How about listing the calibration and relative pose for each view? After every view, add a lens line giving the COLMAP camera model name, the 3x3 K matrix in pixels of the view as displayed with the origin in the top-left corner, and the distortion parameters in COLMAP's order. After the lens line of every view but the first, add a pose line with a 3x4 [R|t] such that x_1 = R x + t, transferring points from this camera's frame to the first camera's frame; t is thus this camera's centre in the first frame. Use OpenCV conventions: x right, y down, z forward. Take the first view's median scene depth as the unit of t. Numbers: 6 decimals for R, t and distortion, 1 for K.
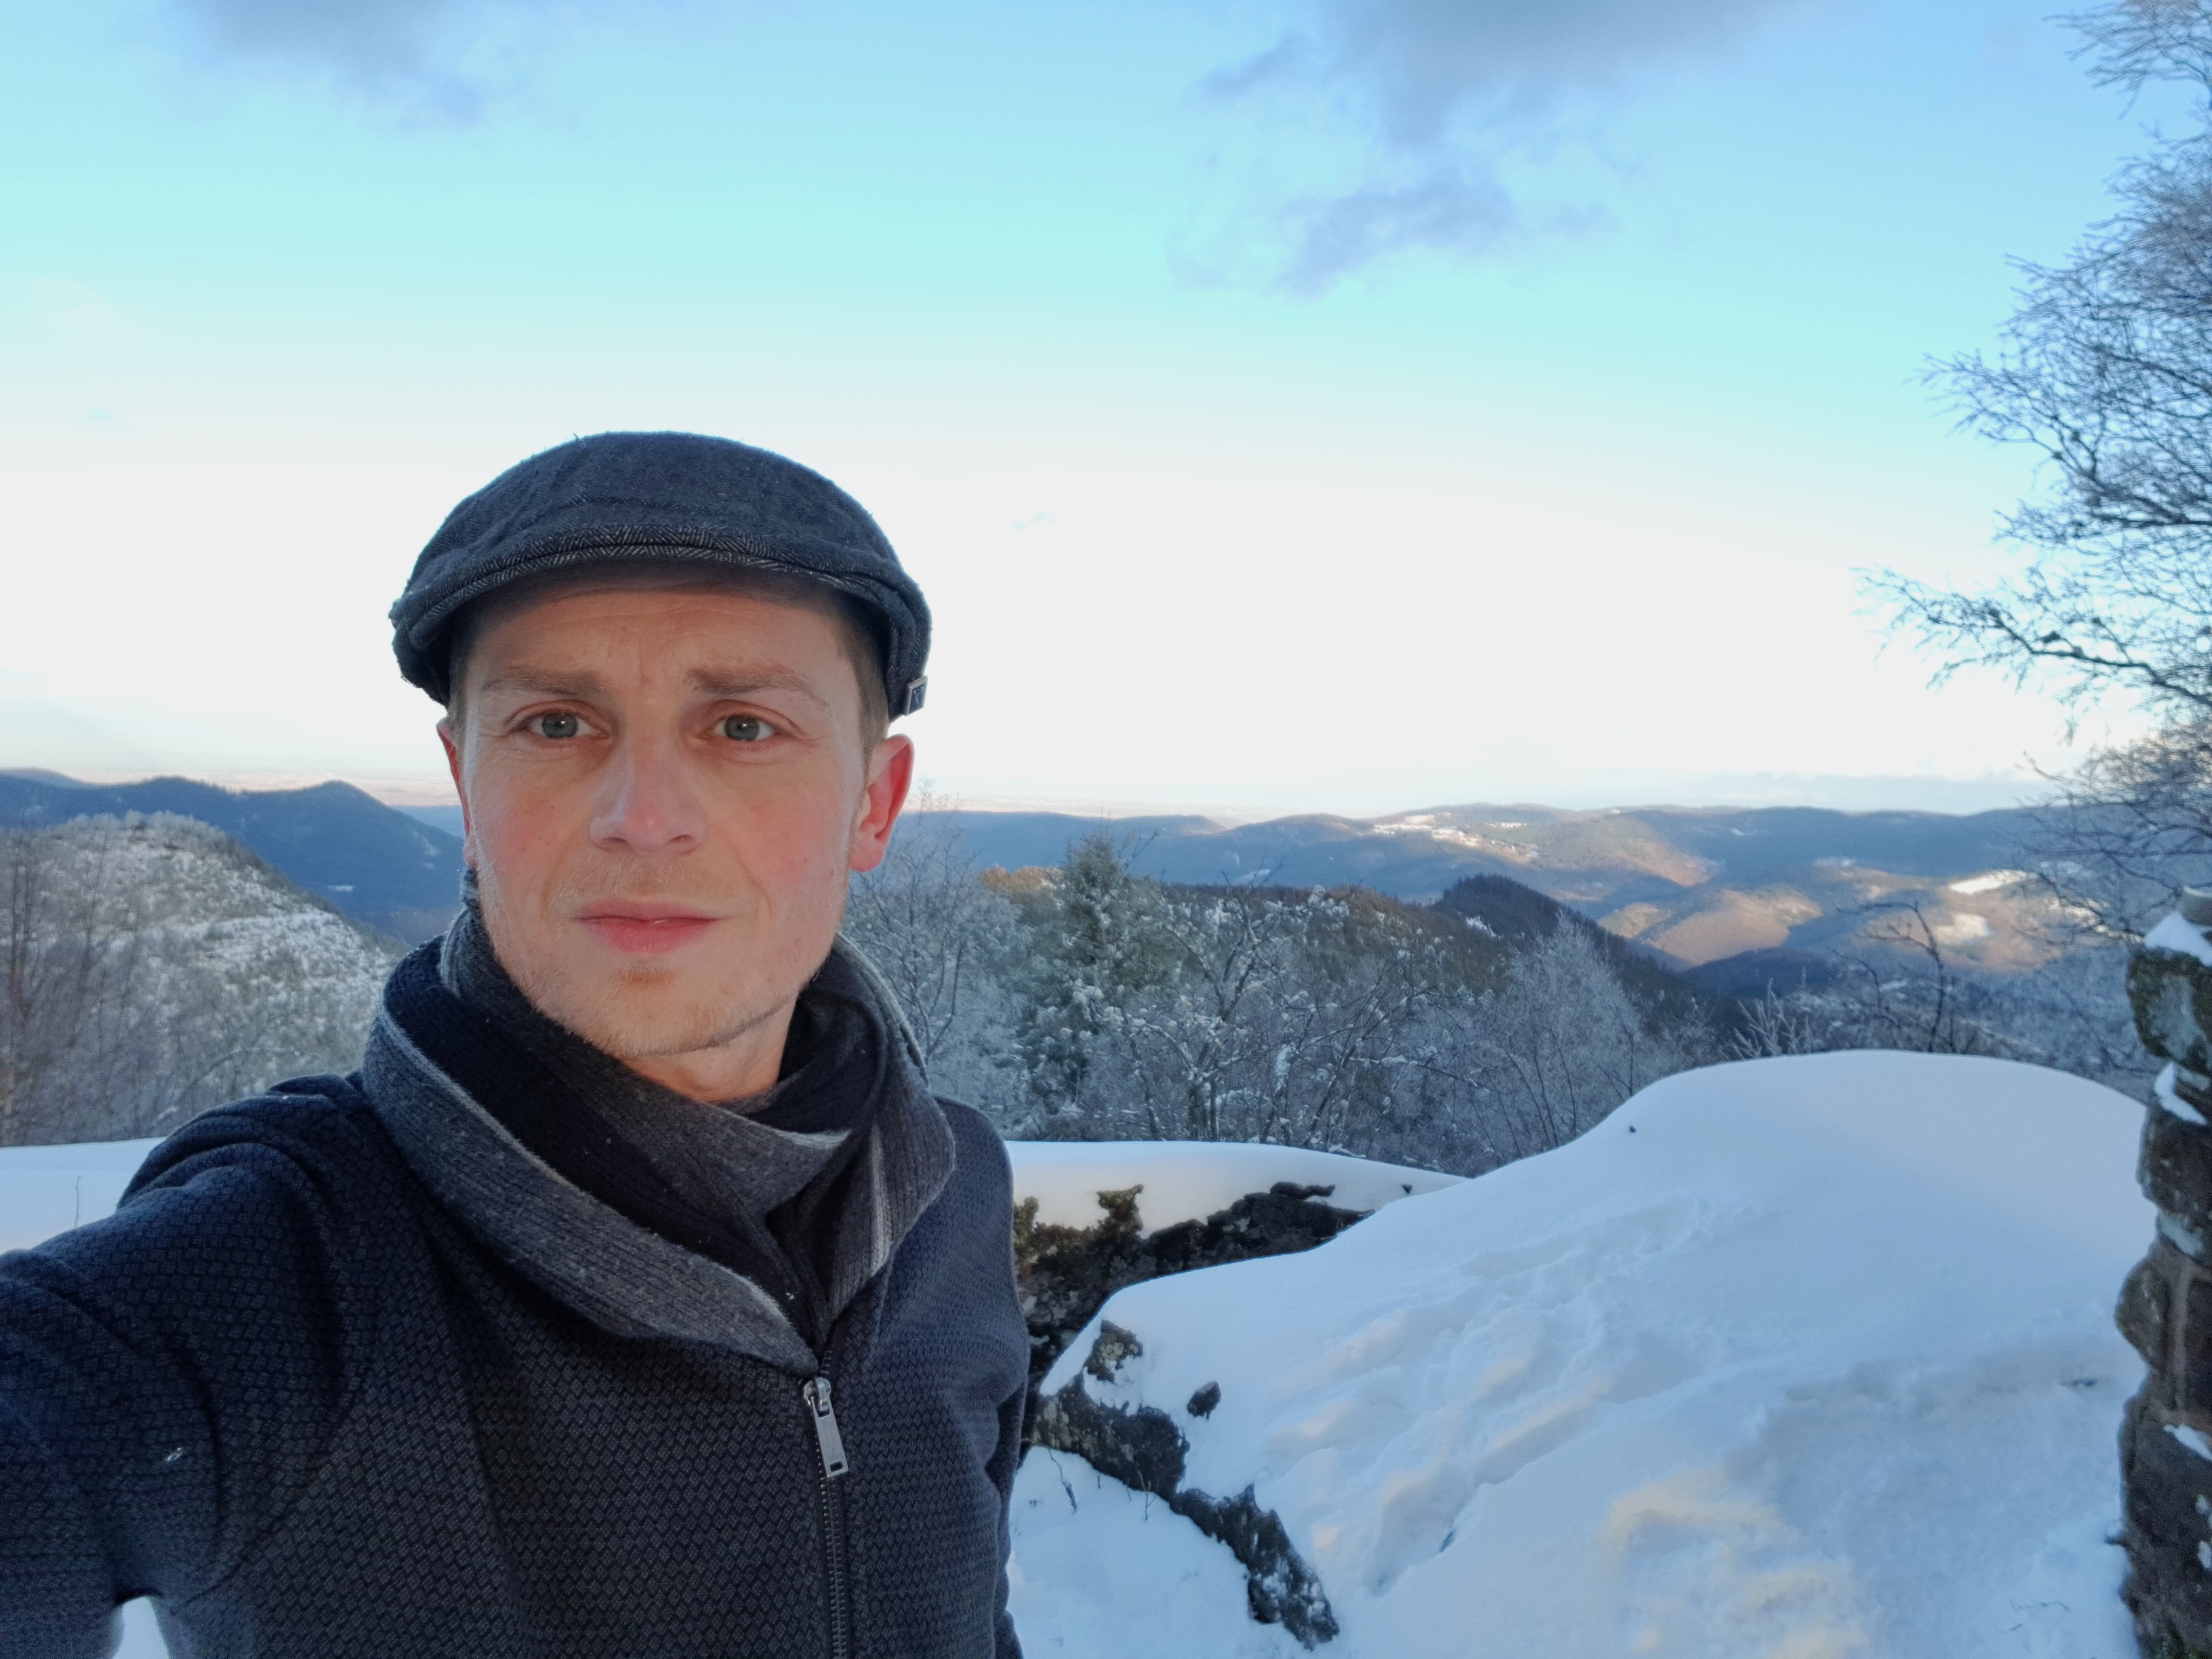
lens RADIAL K [[1638.4, 0, 1106.0], [0, 1638.4, 829.5], [0, 0, 1]] dist [0.005082, -0.024120]
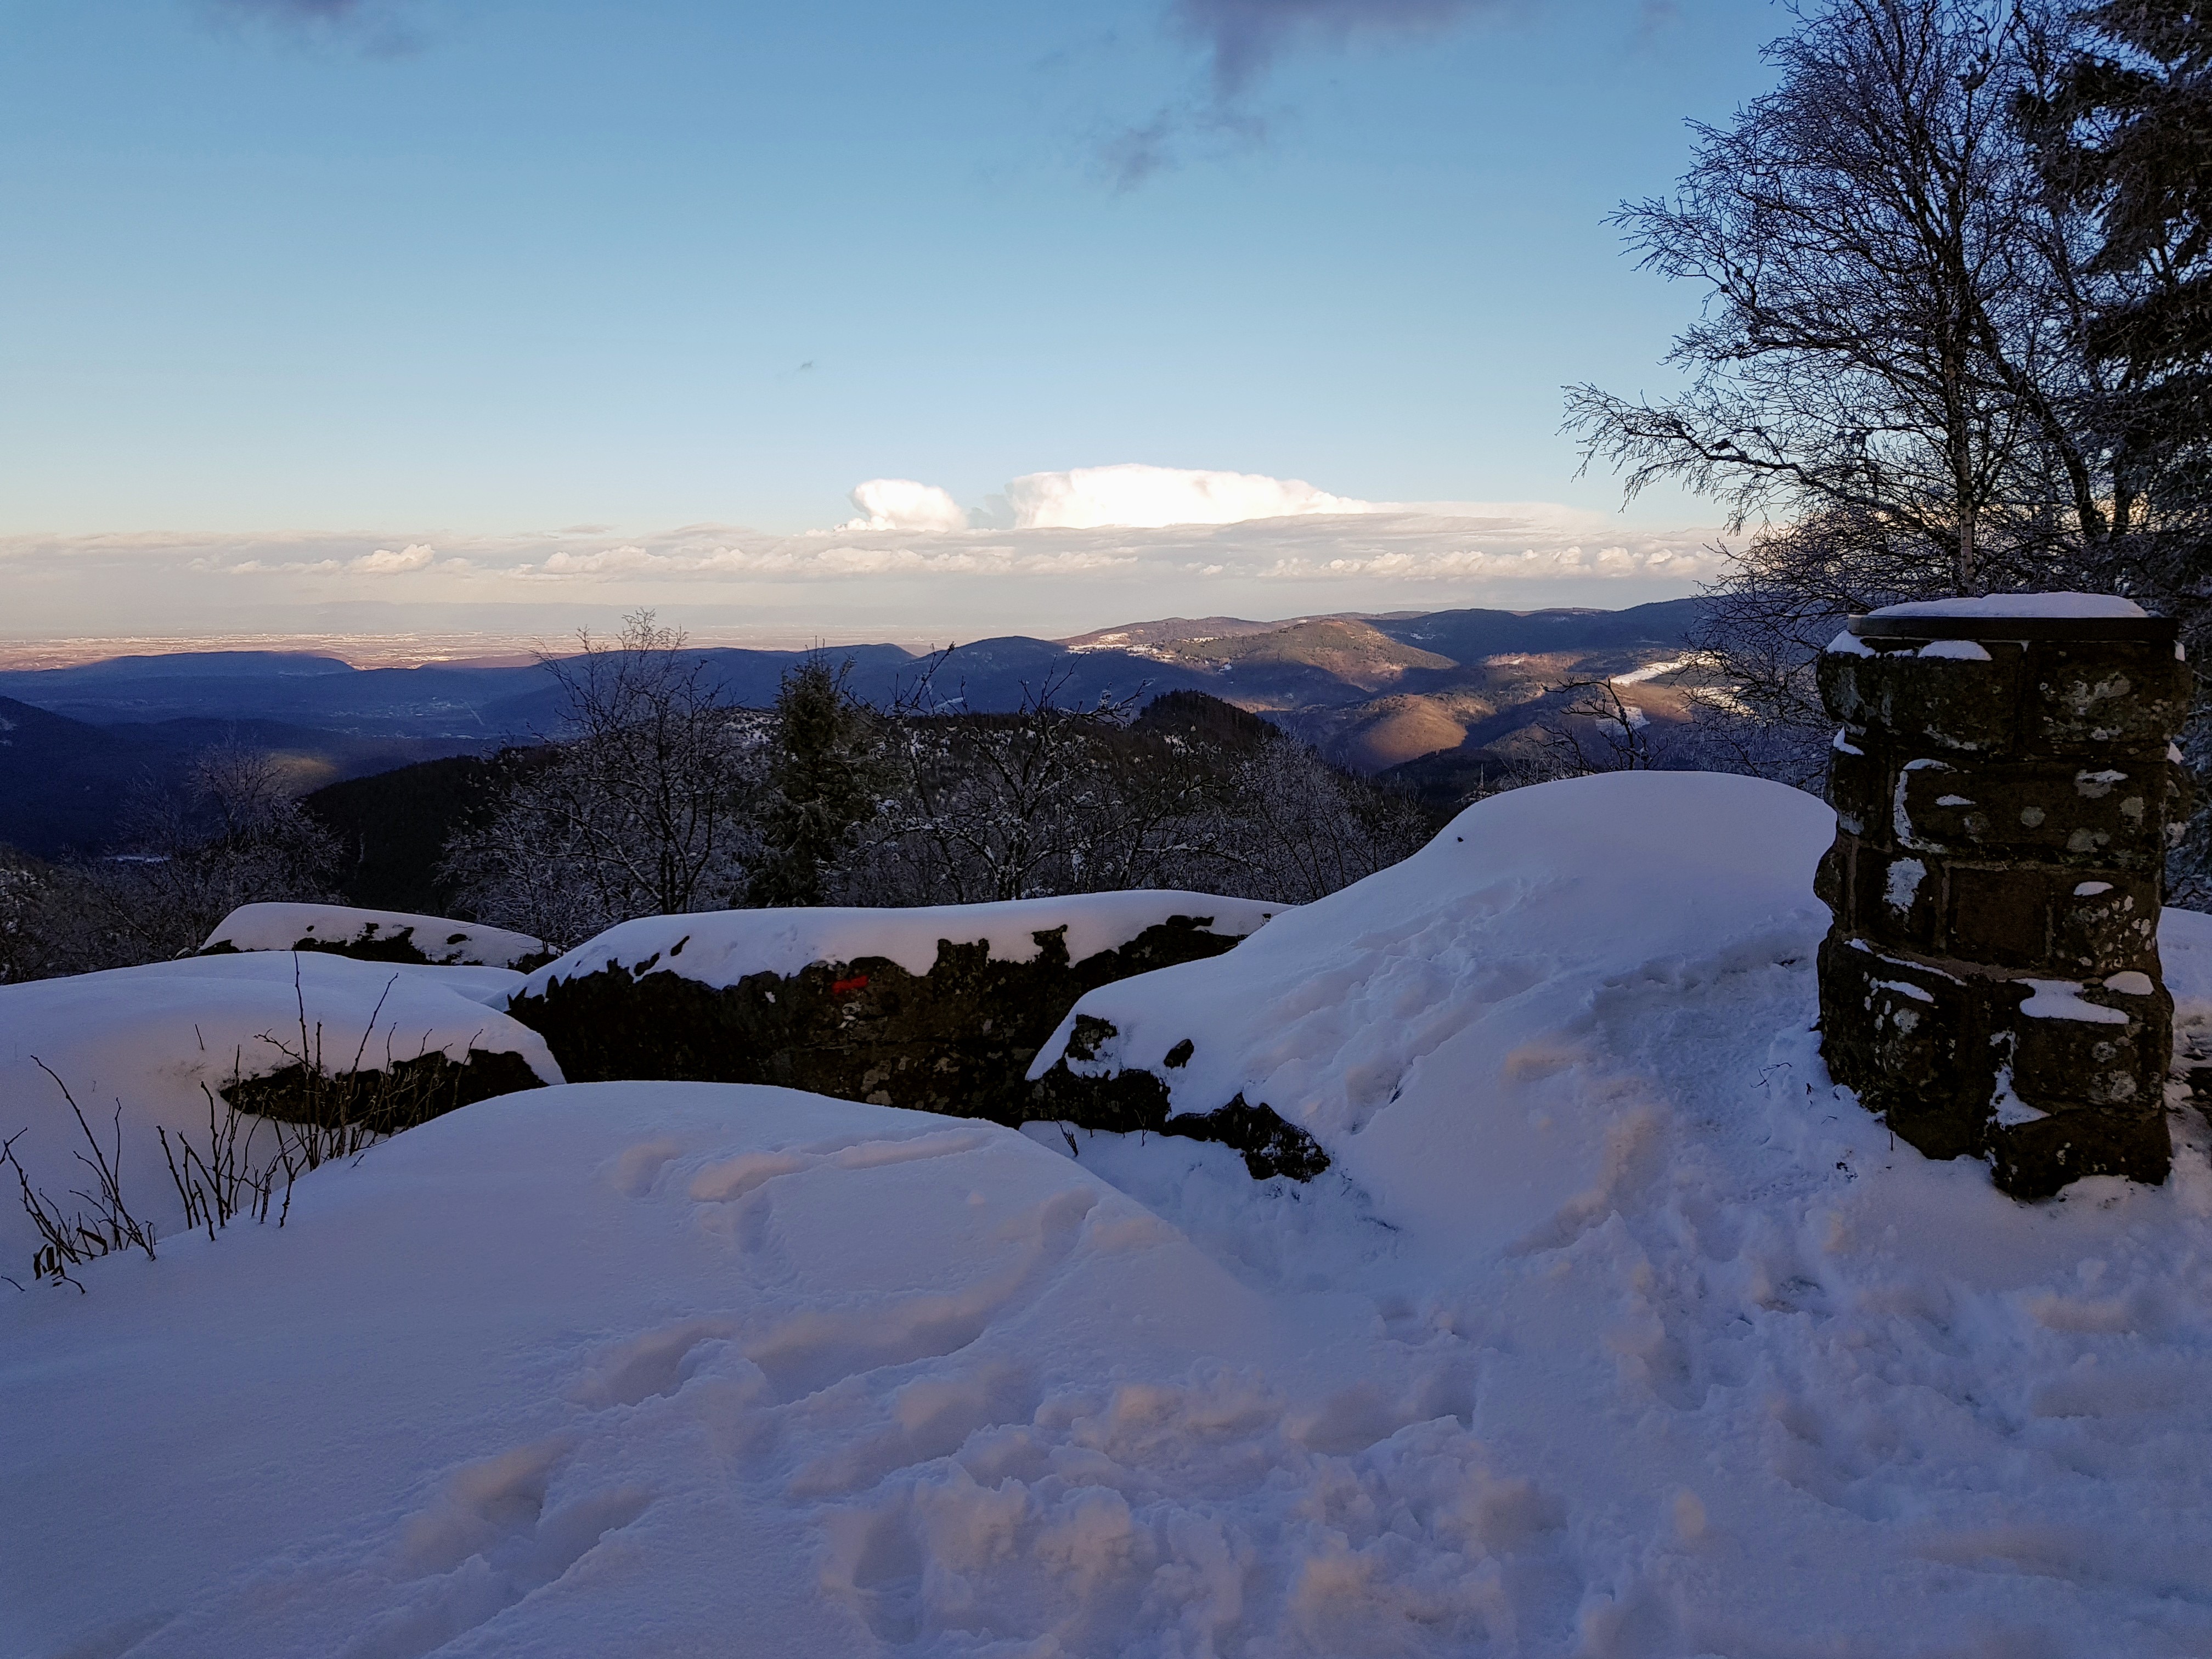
lens RADIAL K [[1837.4, 0, 1106.0], [0, 1837.4, 829.5], [0, 0, 1]] dist [-0.003385, -0.010276]
pose [[0.974080, -0.066696, 0.216148, -0.232092], [0.047460, 0.994534, 0.093000, 0.022336], [-0.221169, -0.080331, 0.971921, -0.309926]]
